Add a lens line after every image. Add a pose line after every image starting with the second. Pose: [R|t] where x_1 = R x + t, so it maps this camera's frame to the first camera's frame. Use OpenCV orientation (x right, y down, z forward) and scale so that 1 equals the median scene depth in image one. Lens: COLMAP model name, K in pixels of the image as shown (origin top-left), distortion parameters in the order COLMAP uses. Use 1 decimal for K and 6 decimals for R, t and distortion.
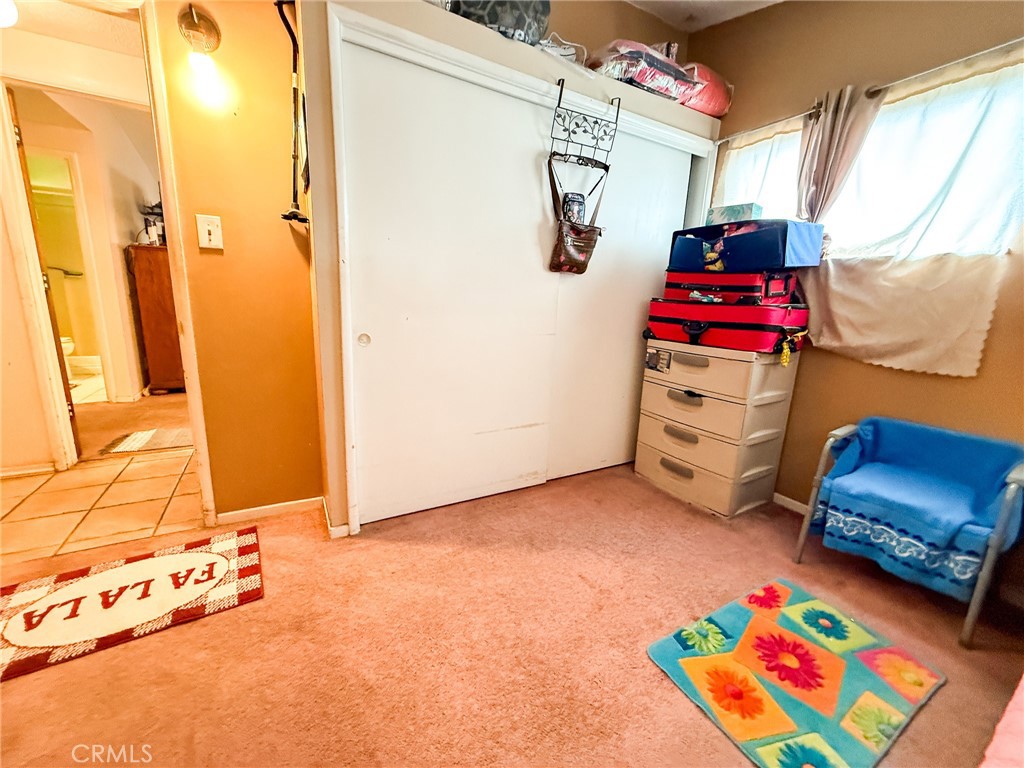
lens RADIAL K [[407.3, 0, 510.6], [0, 407.3, 385.6], [0, 0, 1]] dist [-0.000158, -0.000503]
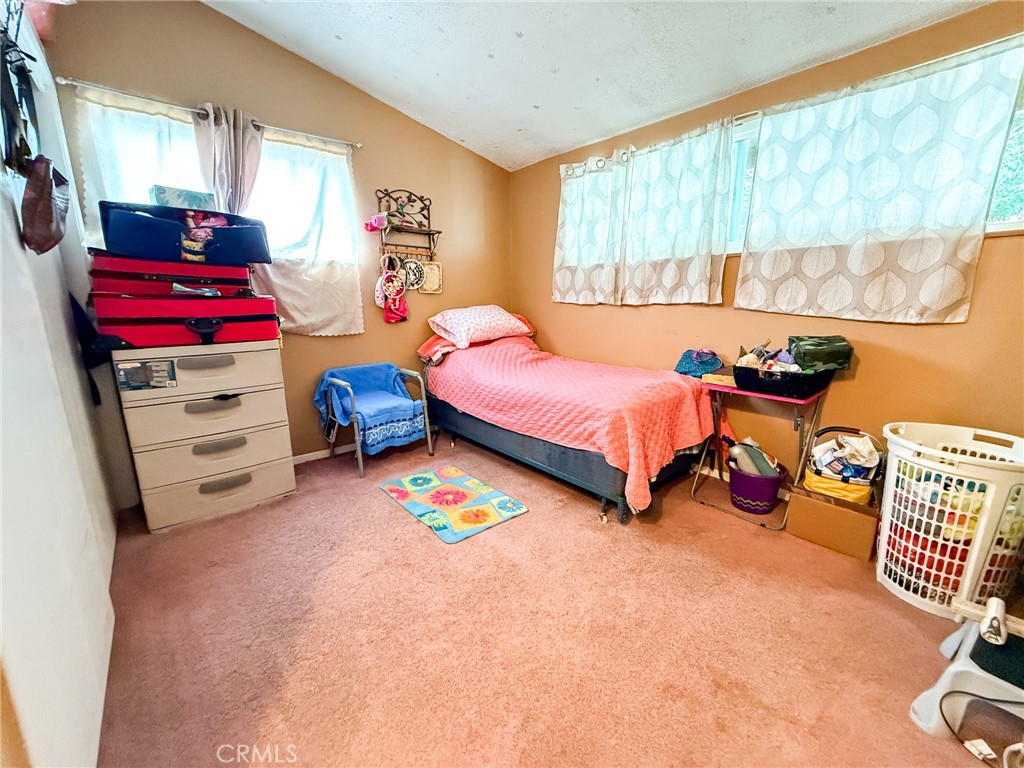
lens RADIAL K [[407.3, 0, 511.4], [0, 407.3, 385.2], [0, 0, 1]] dist [-0.000158, -0.000503]
pose [[-0.198902, -0.245026, 0.948894, -0.608365], [0.201559, 0.937313, 0.284286, -0.150968], [-0.959068, 0.247803, -0.137046, 0.561949]]
